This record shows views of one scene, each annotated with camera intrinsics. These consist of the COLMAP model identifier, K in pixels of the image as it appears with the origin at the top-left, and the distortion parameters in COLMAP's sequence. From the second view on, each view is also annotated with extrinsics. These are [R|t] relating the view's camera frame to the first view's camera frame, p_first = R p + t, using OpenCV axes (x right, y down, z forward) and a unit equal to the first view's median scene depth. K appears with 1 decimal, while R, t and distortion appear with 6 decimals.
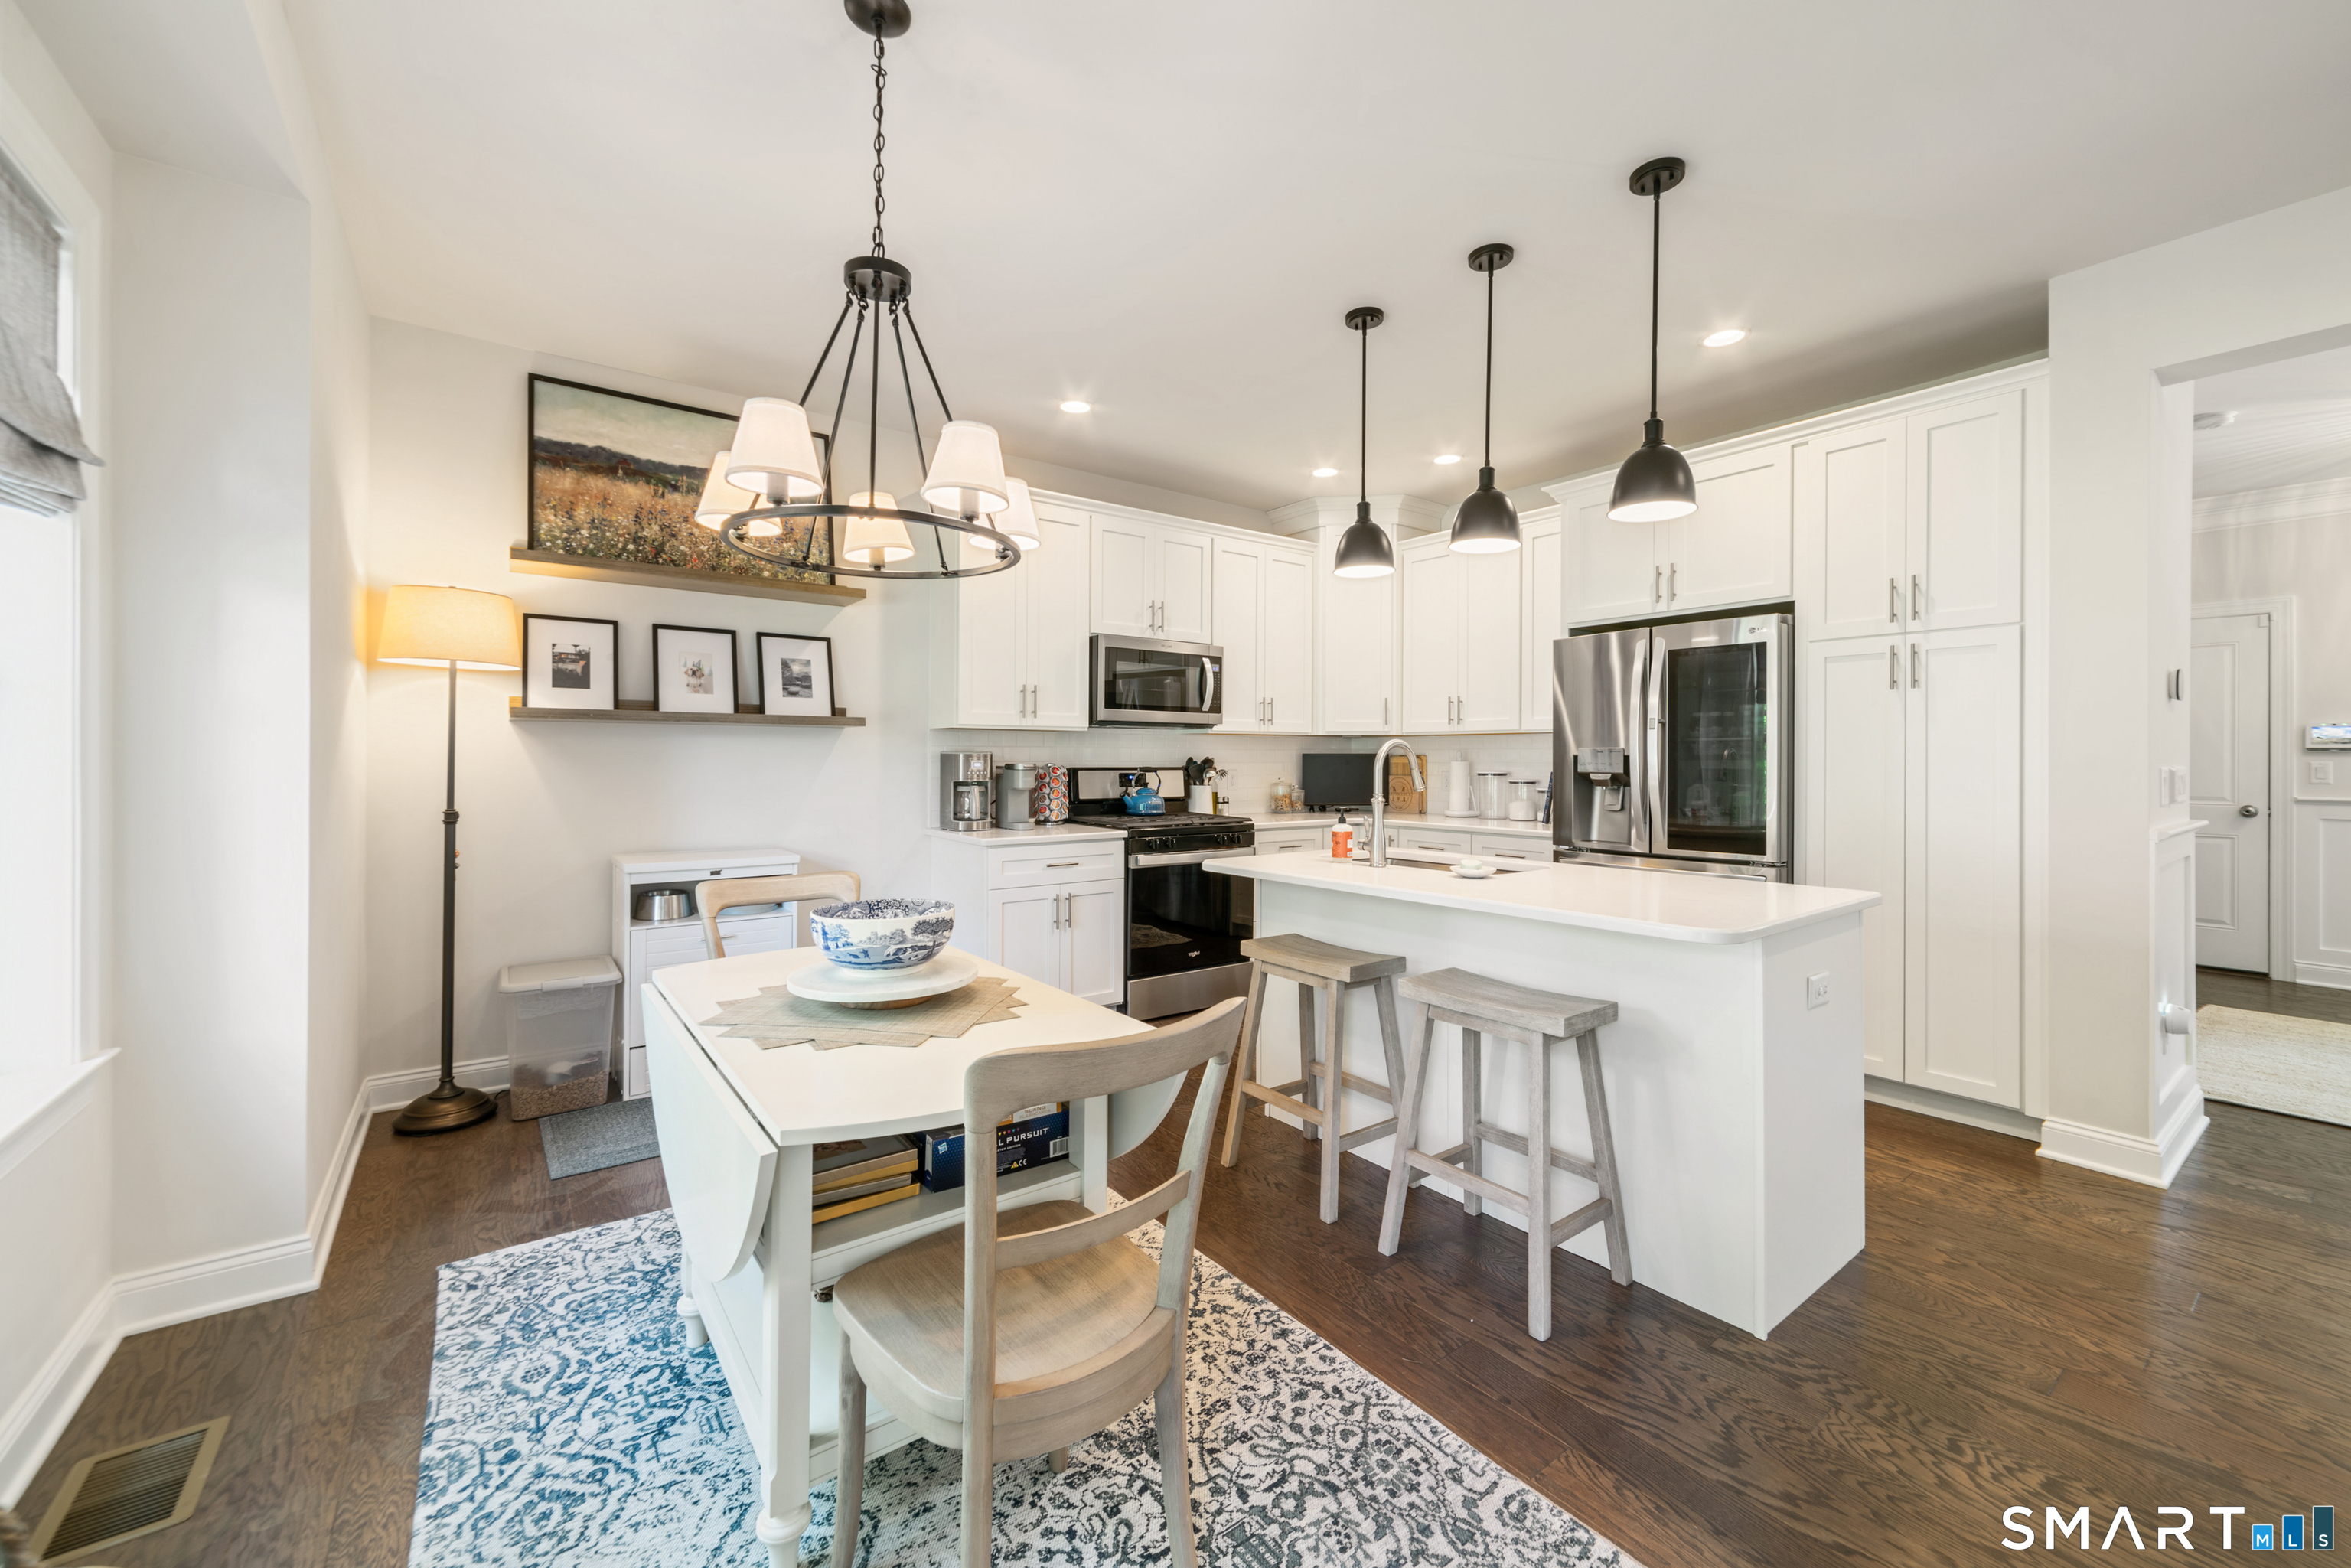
lens RADIAL K [[918.3, 0, 1172.7], [0, 918.3, 761.9], [0, 0, 1]] dist [0.000723, 0.000289]
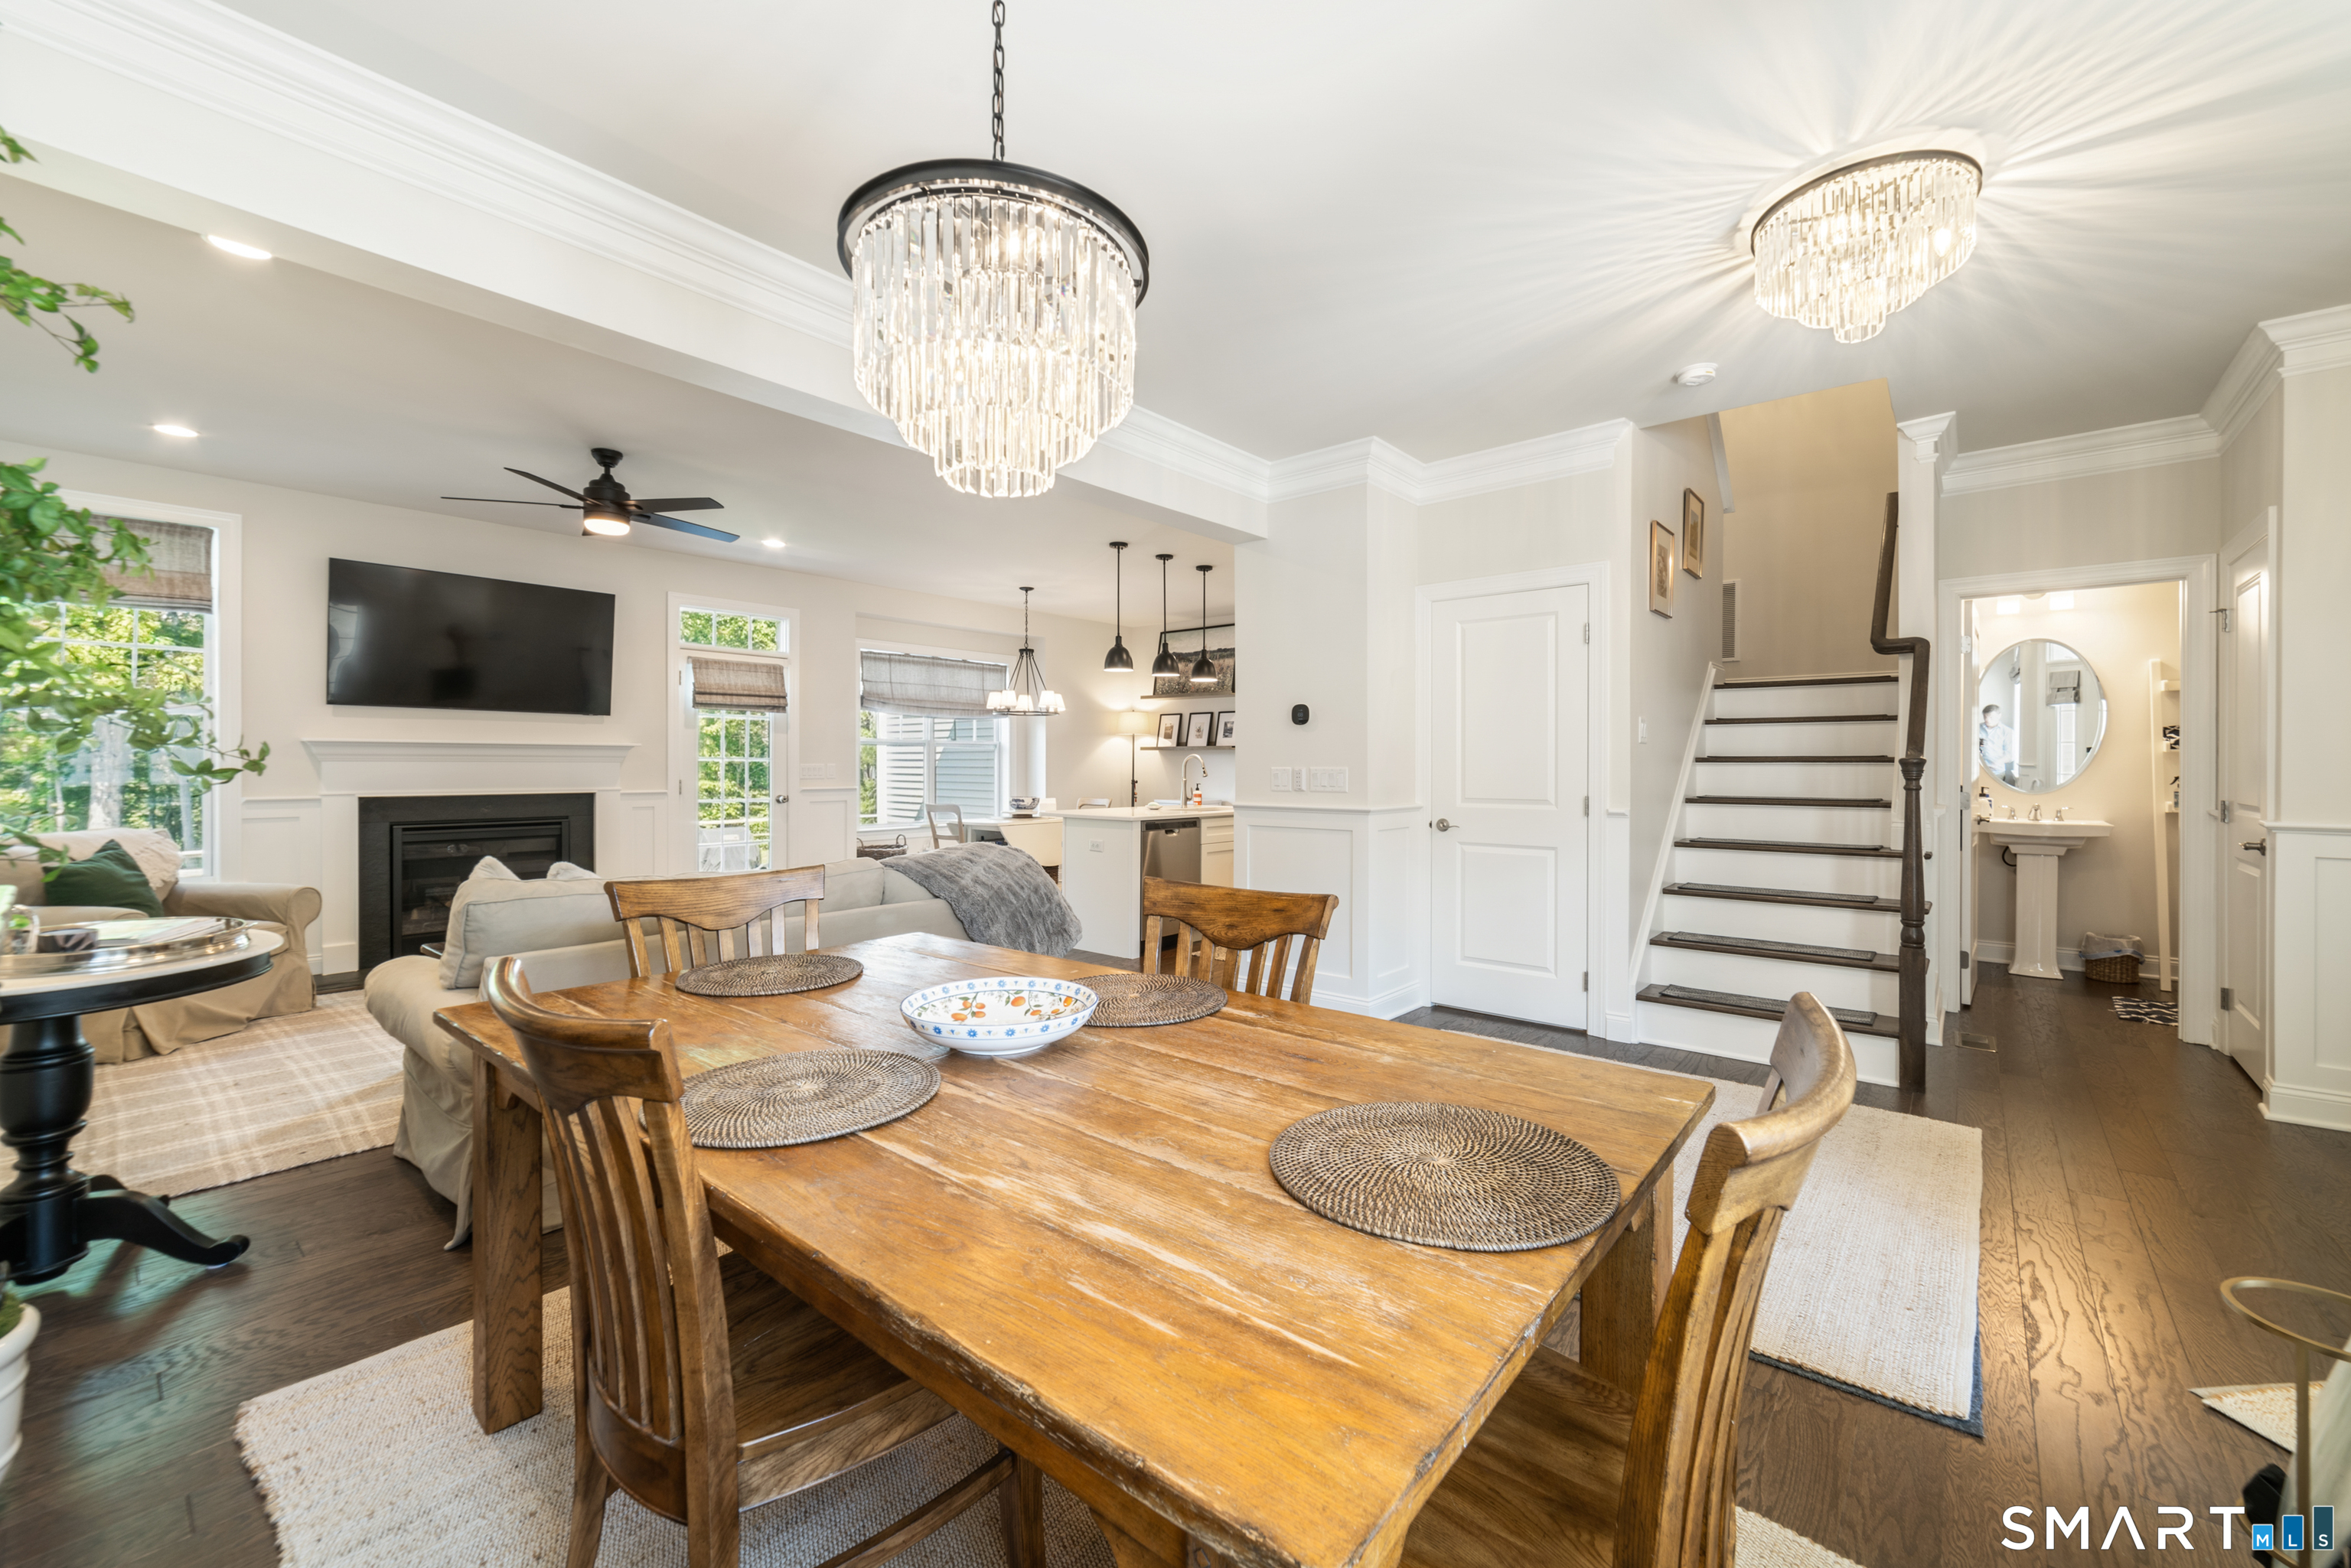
lens RADIAL K [[922.8, 0, 1183.3], [0, 922.8, 771.5], [0, 0, 1]] dist [0.001340, 0.000444]
pose [[0.232350, 0.005649, -0.972616, 2.099376], [-0.003201, 0.999982, 0.005044, 0.006347], [0.972627, 0.001941, 0.232364, 0.368633]]
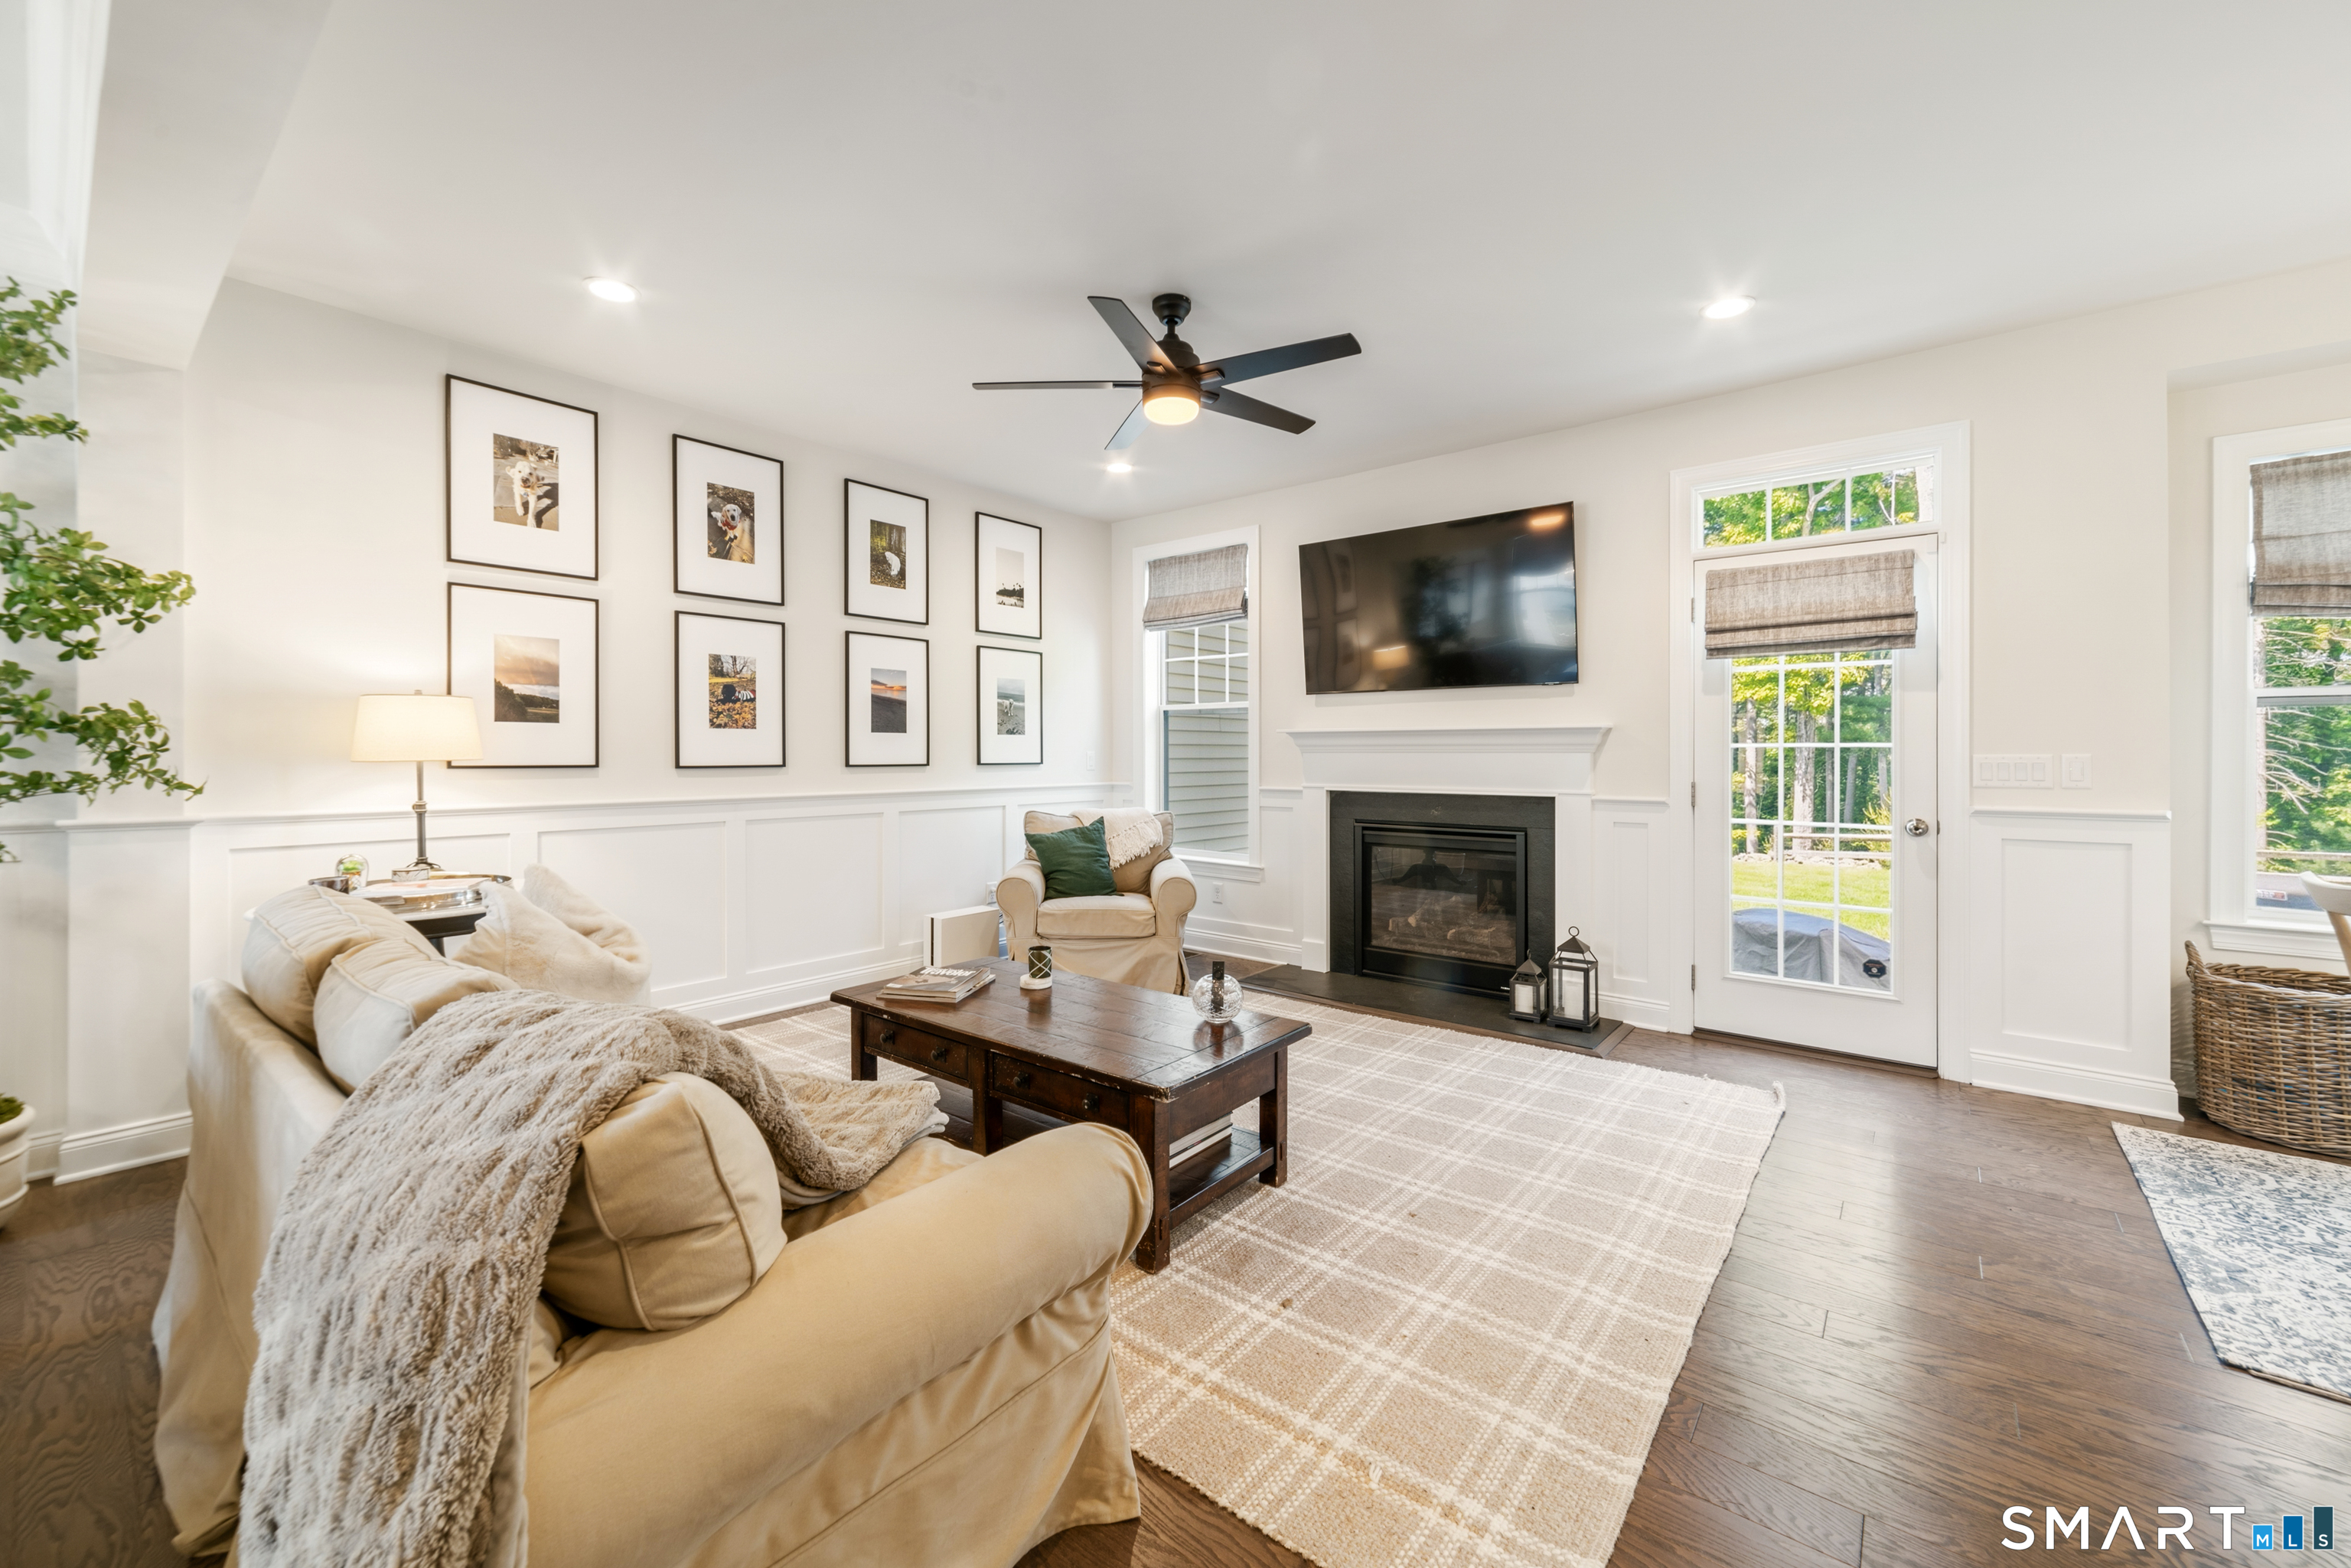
lens RADIAL K [[920.1, 0, 1172.4], [0, 920.1, 754.7], [0, 0, 1]] dist [0.002062, 0.000354]
pose [[-0.970143, 0.000425, -0.242532, 0.917319], [-0.000082, 0.999998, 0.002078, 0.000997], [0.242533, 0.002036, -0.970141, 0.738646]]
